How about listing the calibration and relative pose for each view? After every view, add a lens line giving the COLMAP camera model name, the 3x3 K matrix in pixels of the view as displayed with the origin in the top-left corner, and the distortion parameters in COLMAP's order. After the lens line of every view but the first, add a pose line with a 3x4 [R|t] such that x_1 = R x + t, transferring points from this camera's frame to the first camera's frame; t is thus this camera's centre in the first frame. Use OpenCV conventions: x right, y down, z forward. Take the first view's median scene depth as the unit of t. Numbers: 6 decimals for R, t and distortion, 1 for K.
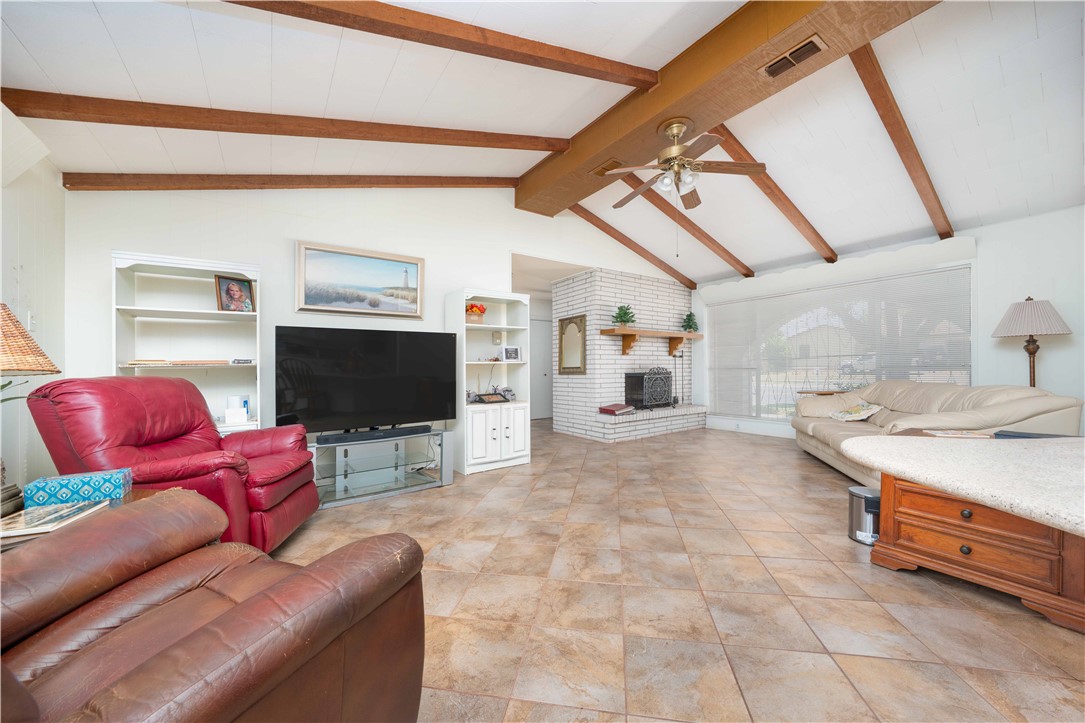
lens RADIAL K [[392.5, 0, 534.7], [0, 392.5, 368.2], [0, 0, 1]] dist [-0.010489, 0.000338]
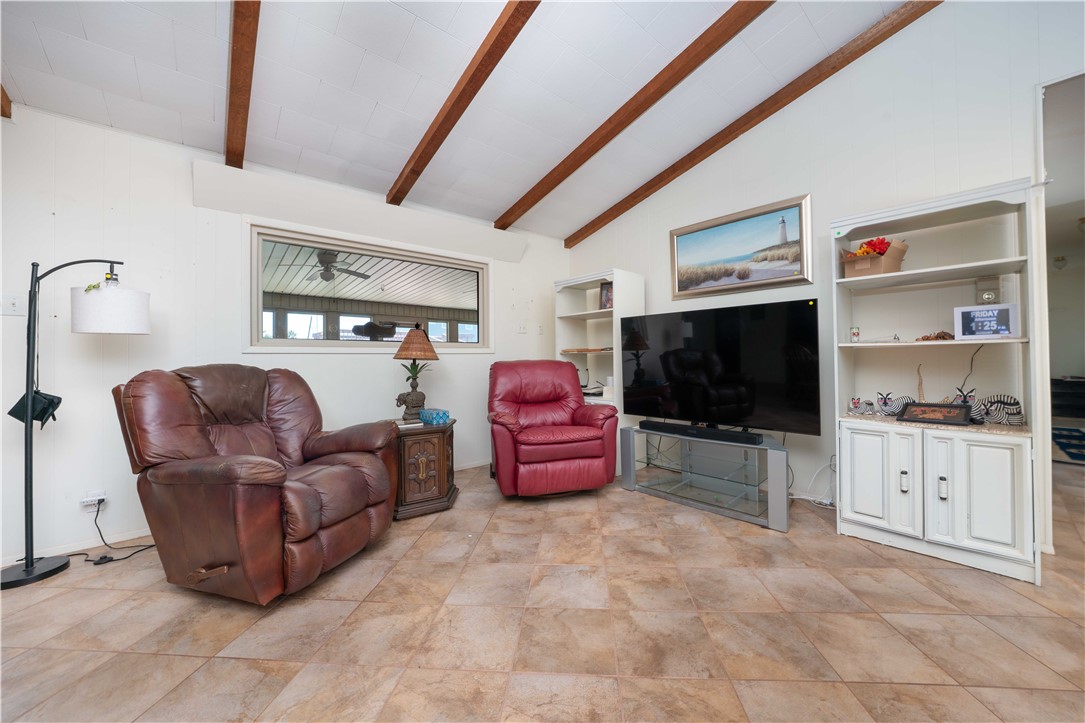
lens RADIAL K [[392.5, 0, 543.3], [0, 392.5, 351.2], [0, 0, 1]] dist [-0.010489, 0.000338]
pose [[0.136683, -0.001772, -0.990613, 0.400122], [0.010347, 0.999946, -0.000361, -0.010740], [0.990561, -0.010200, 0.136694, 0.545928]]
